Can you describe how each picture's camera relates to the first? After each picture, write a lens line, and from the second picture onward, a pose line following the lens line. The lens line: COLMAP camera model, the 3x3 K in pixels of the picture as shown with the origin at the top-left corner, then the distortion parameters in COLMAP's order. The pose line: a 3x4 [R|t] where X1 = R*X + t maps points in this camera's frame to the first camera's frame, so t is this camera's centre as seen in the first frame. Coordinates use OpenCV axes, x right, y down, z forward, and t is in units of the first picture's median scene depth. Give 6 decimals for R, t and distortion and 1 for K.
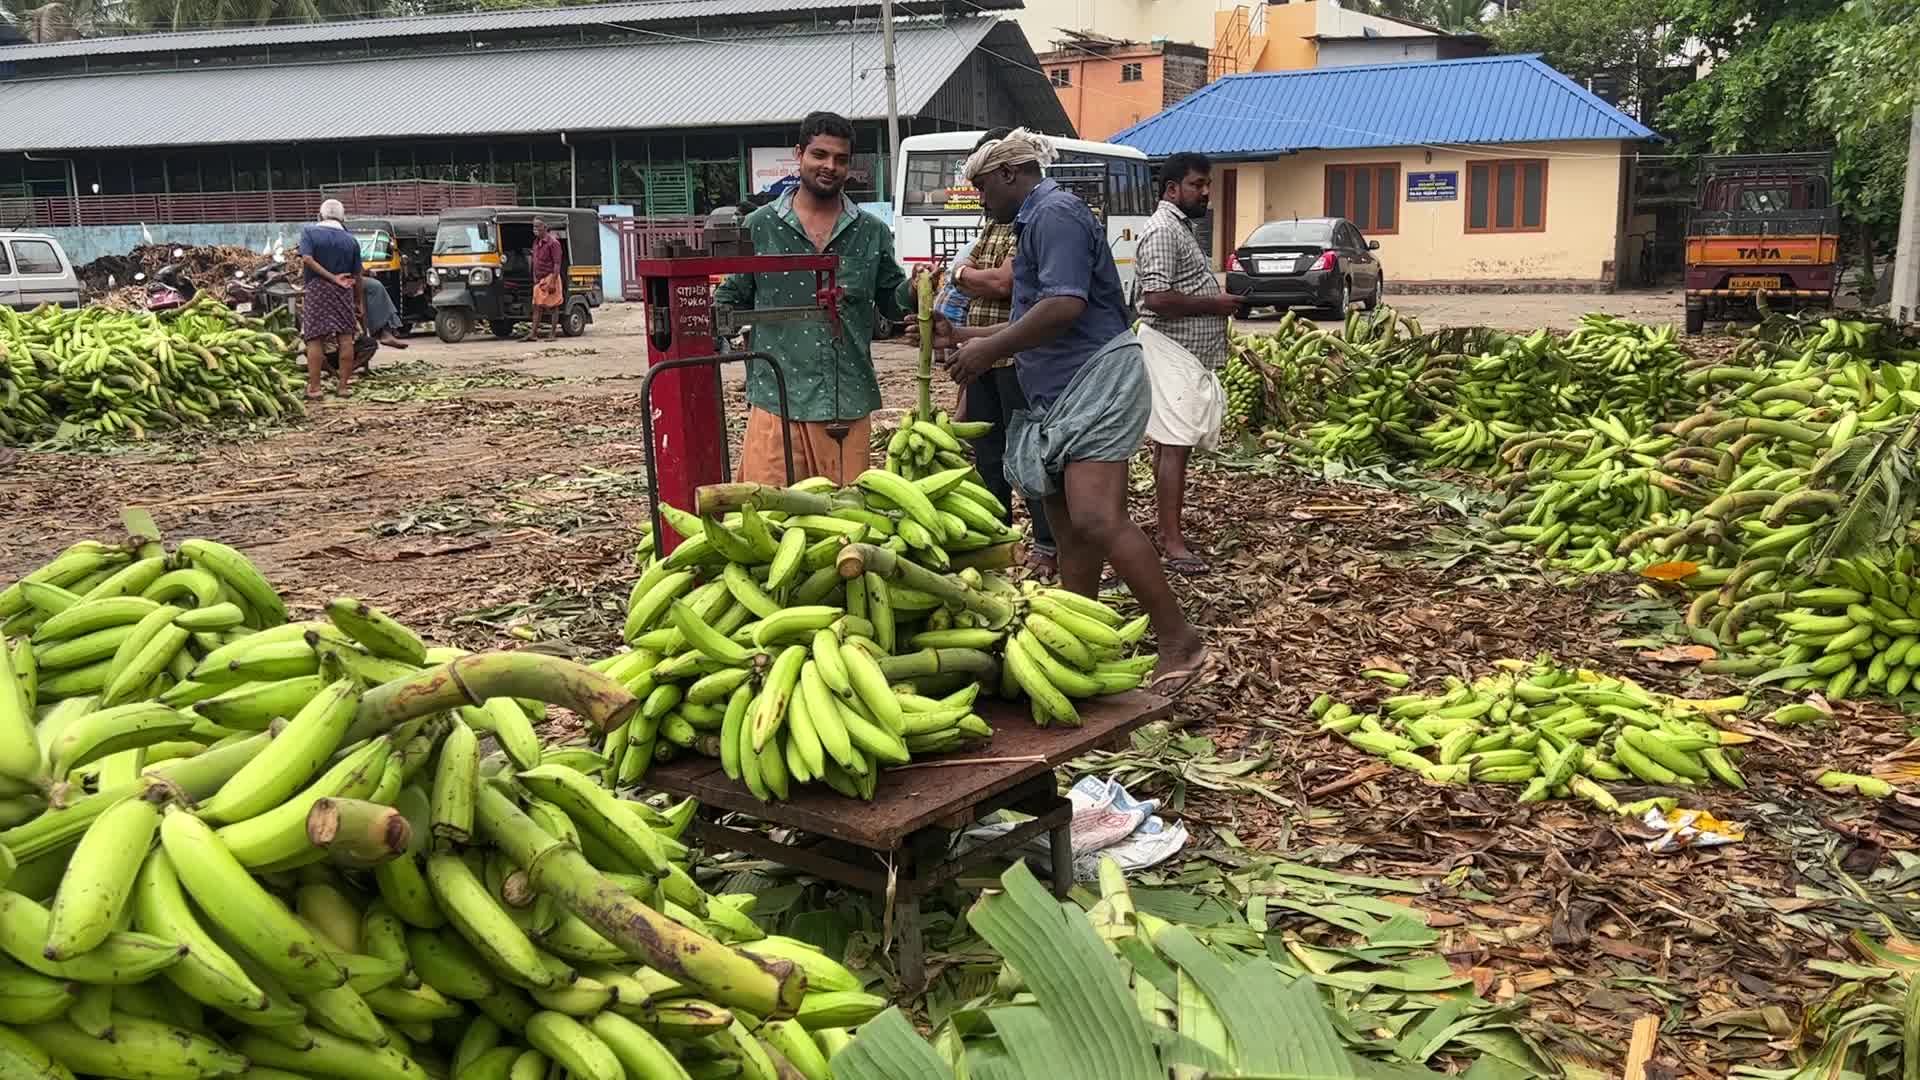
lens RADIAL K [[1620.3, 0, 960.0], [0, 1620.3, 540.0], [0, 0, 1]] dist [0.120106, -0.170450]
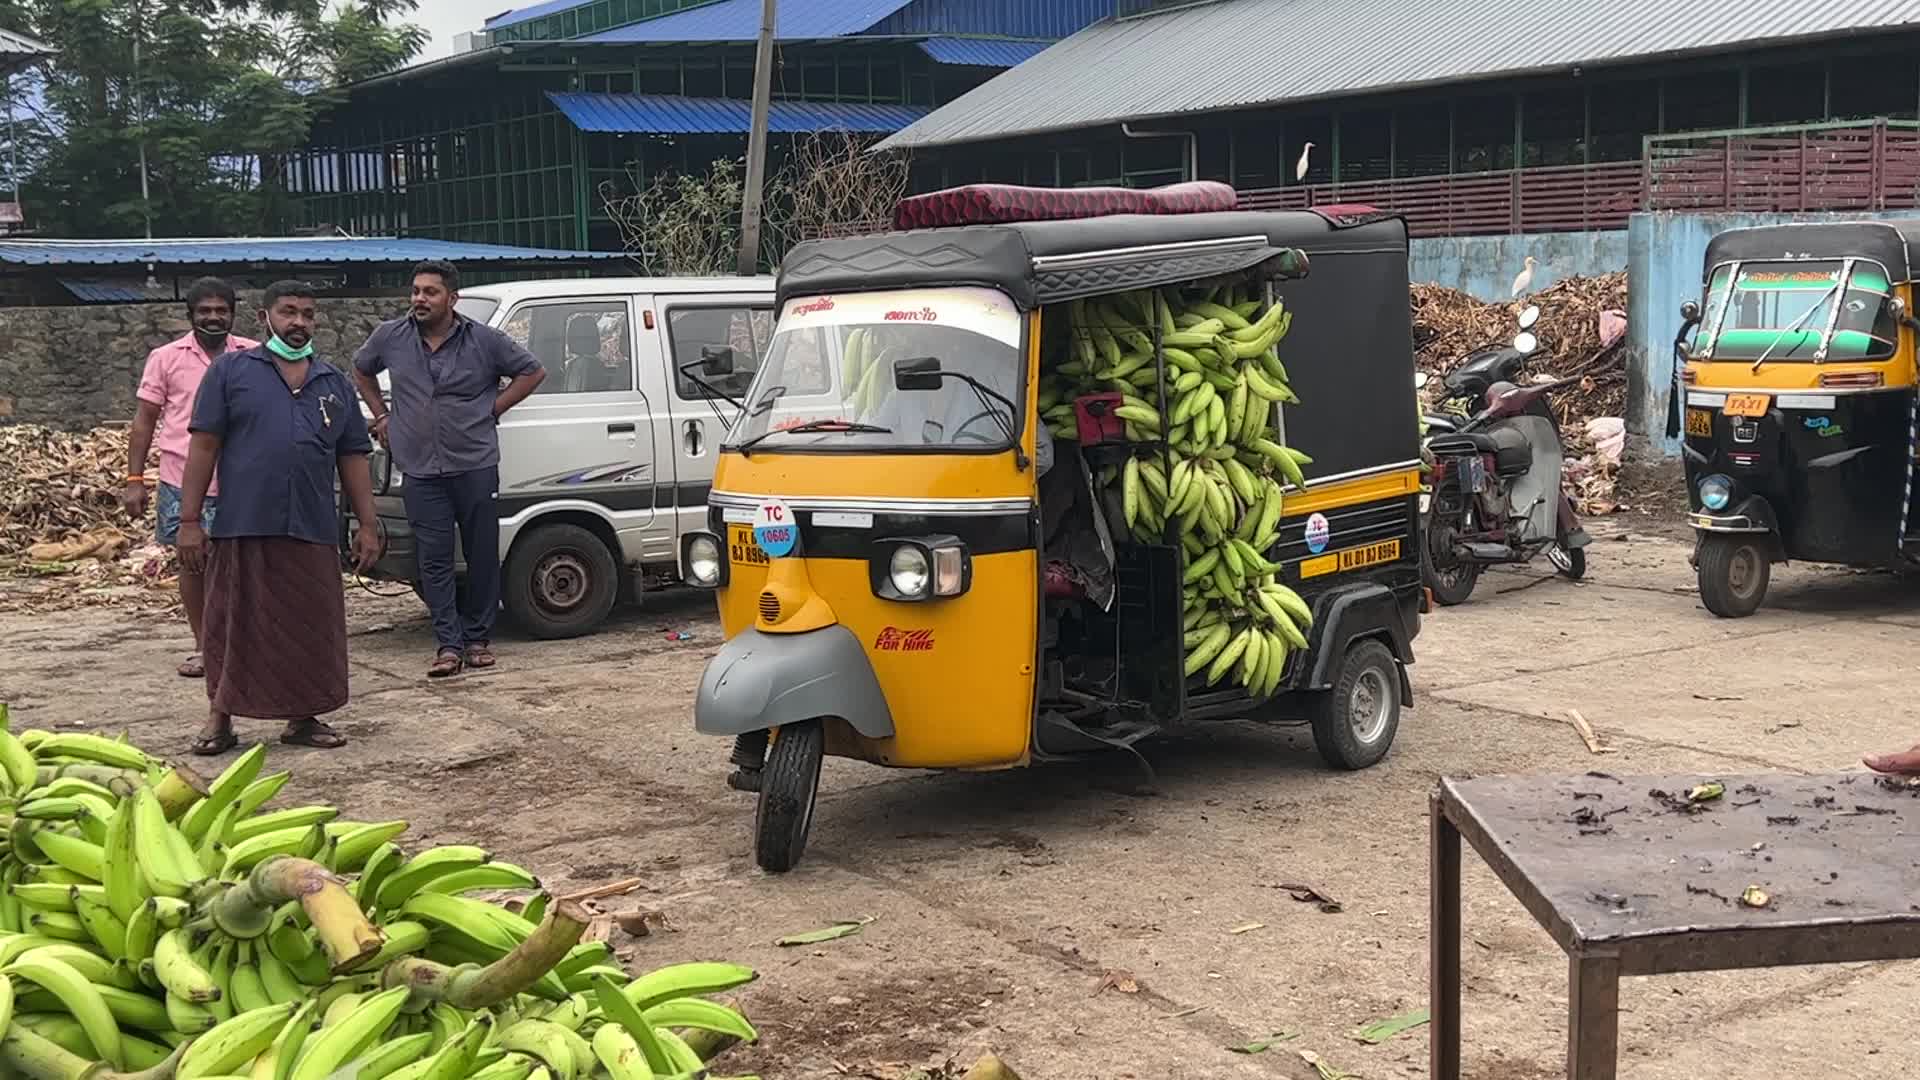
lens RADIAL K [[2056.1, 0, 941.1], [0, 2056.1, 545.5], [0, 0, 1]] dist [0.194854, -0.477583]
pose [[0.794425, 0.075615, -0.602636, -0.214811], [-0.097990, 0.995178, -0.004306, -0.100828], [0.599405, 0.062473, 0.798004, 0.509871]]
